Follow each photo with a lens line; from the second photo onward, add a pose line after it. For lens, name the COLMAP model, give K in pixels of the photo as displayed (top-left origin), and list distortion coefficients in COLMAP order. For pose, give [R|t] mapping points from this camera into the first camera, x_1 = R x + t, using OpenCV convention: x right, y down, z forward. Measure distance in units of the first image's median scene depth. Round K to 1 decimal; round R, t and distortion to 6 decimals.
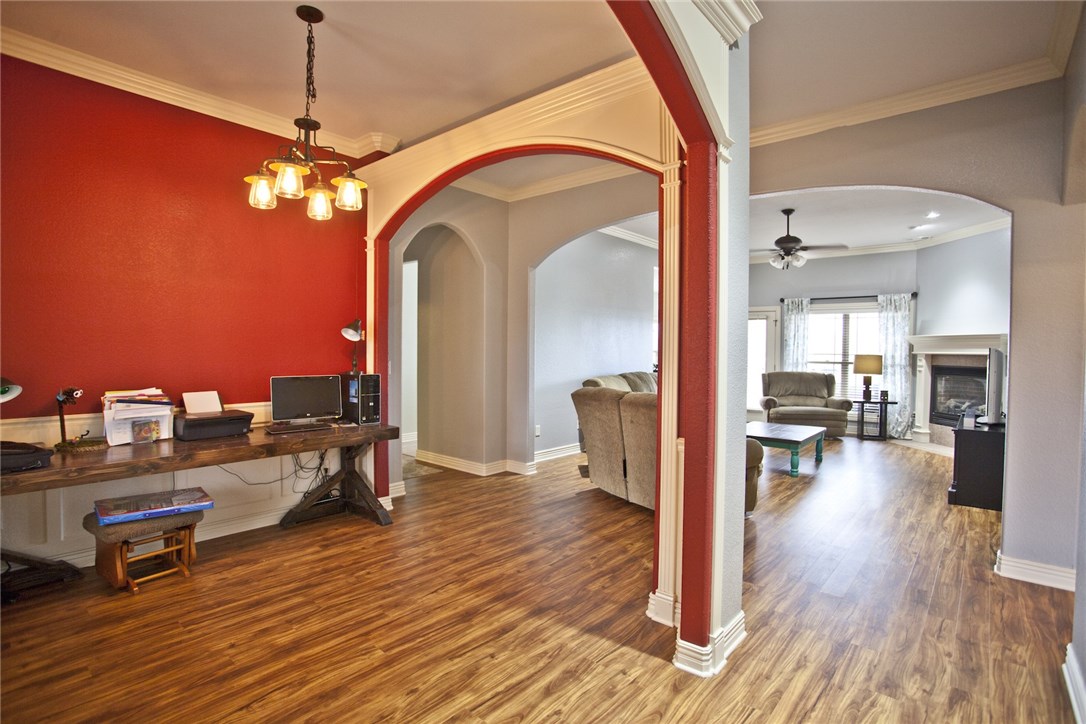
lens RADIAL K [[540.0, 0, 538.0], [0, 540.0, 361.6], [0, 0, 1]] dist [-0.064241, 0.020444]
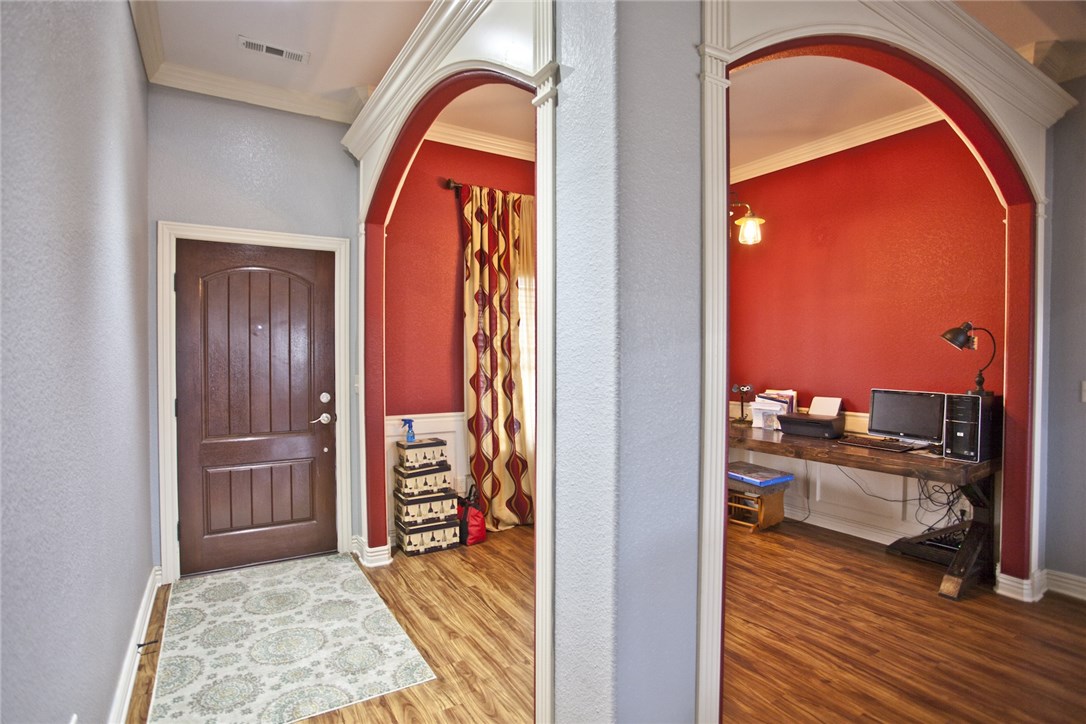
lens RADIAL K [[540.0, 0, 540.0], [0, 540.0, 357.1], [0, 0, 1]] dist [-0.064241, 0.020444]
pose [[-0.303013, -0.002686, -0.952983, 0.678428], [-0.028559, 0.999572, 0.006263, -0.020048], [0.952558, 0.029114, -0.302961, 0.788986]]
